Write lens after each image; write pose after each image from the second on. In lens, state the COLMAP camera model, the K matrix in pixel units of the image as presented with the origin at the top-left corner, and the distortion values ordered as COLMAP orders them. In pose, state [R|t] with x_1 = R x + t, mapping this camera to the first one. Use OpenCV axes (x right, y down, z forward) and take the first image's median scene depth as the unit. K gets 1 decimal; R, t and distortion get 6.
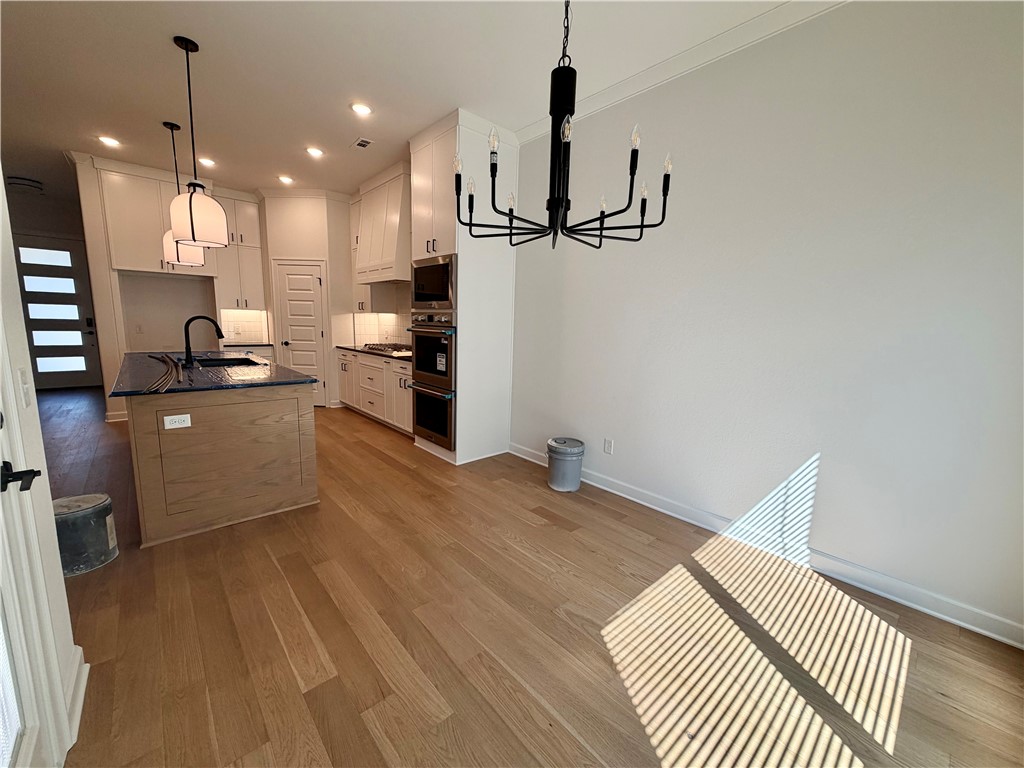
lens RADIAL K [[407.4, 0, 510.4], [0, 407.4, 385.0], [0, 0, 1]] dist [0.000948, -0.000005]
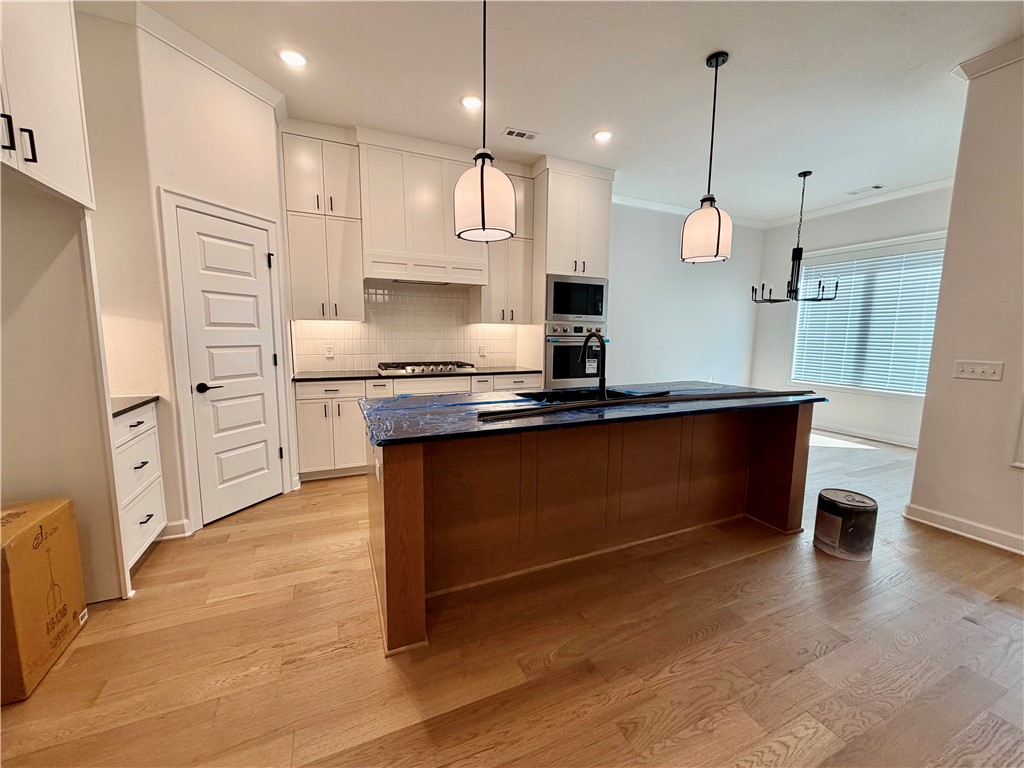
lens RADIAL K [[407.4, 0, 510.4], [0, 407.4, 385.0], [0, 0, 1]] dist [0.000948, -0.000005]
pose [[0.300942, -0.143118, 0.942842, -1.360480], [0.148410, 0.983658, 0.101943, -0.157589], [-0.942024, 0.109248, 0.317264, 0.849171]]
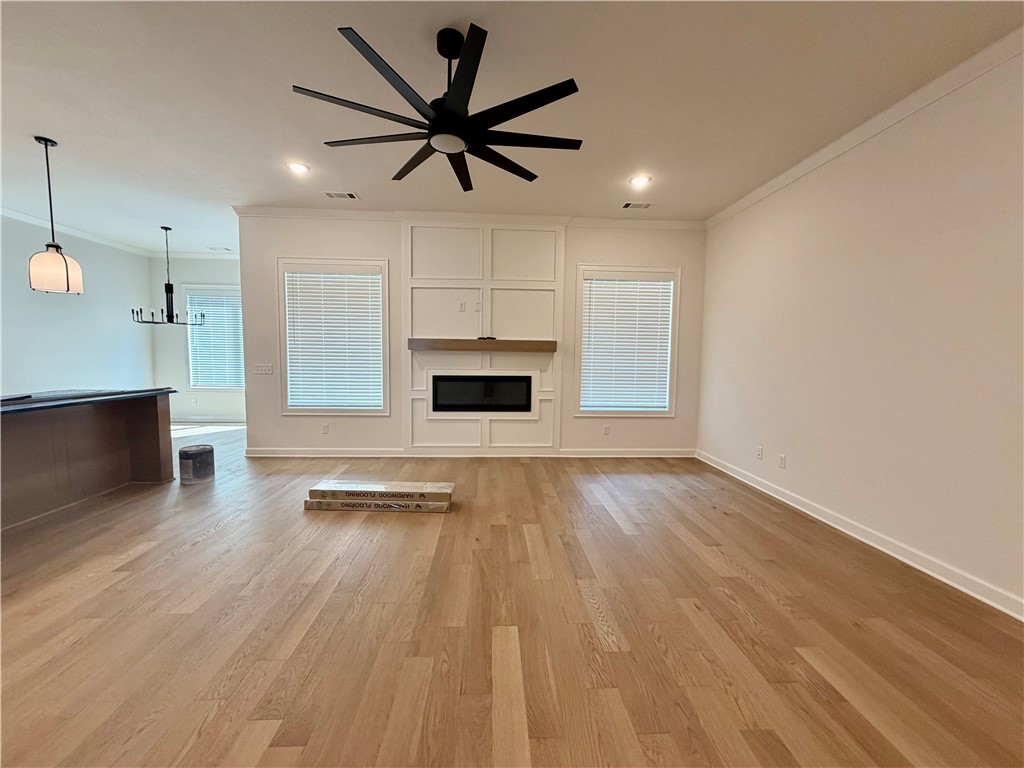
lens RADIAL K [[407.4, 0, 510.4], [0, 407.4, 385.0], [0, 0, 1]] dist [0.000948, -0.000005]
pose [[-0.777845, -0.083662, 0.622863, -1.929120], [0.065989, 0.974748, 0.213335, -0.174276], [-0.624983, 0.207044, -0.752681, 0.828329]]
